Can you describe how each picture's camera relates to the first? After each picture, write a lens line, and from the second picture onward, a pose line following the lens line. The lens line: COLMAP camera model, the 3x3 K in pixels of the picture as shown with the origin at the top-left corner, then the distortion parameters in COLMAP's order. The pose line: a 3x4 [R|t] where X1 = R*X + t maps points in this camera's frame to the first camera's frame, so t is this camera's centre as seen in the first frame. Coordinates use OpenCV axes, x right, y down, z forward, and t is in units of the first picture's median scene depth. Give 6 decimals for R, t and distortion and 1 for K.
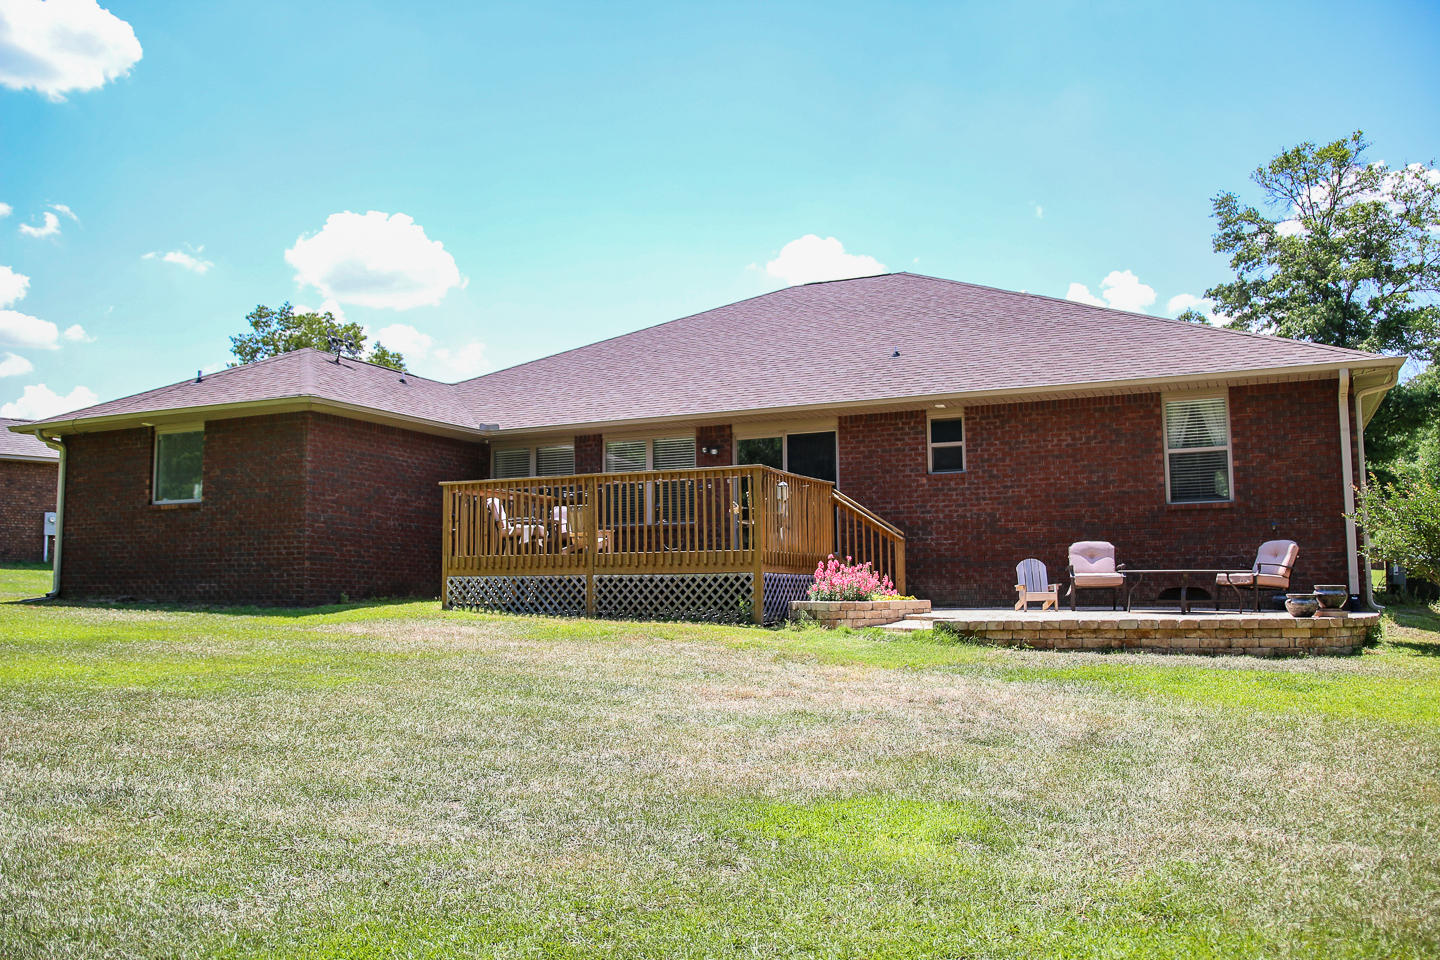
lens RADIAL K [[1223.2, 0, 720.0], [0, 1223.2, 480.0], [0, 0, 1]] dist [-0.088970, 0.093020]
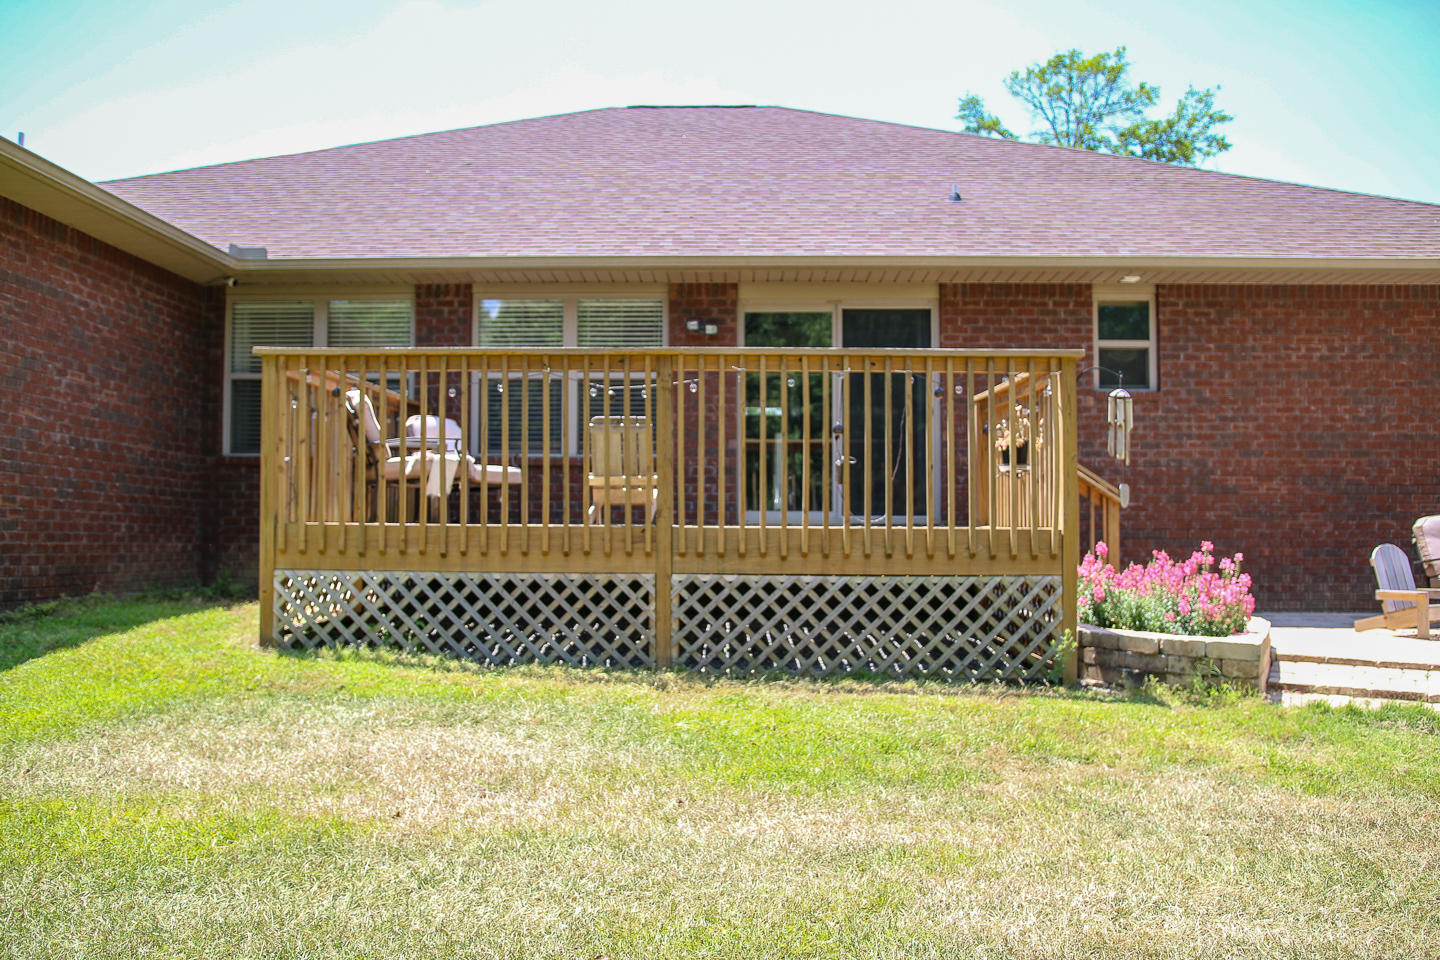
lens RADIAL K [[1223.2, 0, 720.0], [0, 1223.2, 480.0], [0, 0, 1]] dist [-0.088970, 0.093020]
pose [[0.912965, 0.024556, 0.407299, -0.248267], [-0.050350, 0.997339, 0.052732, 0.017166], [-0.404920, -0.068650, 0.911771, 0.537606]]
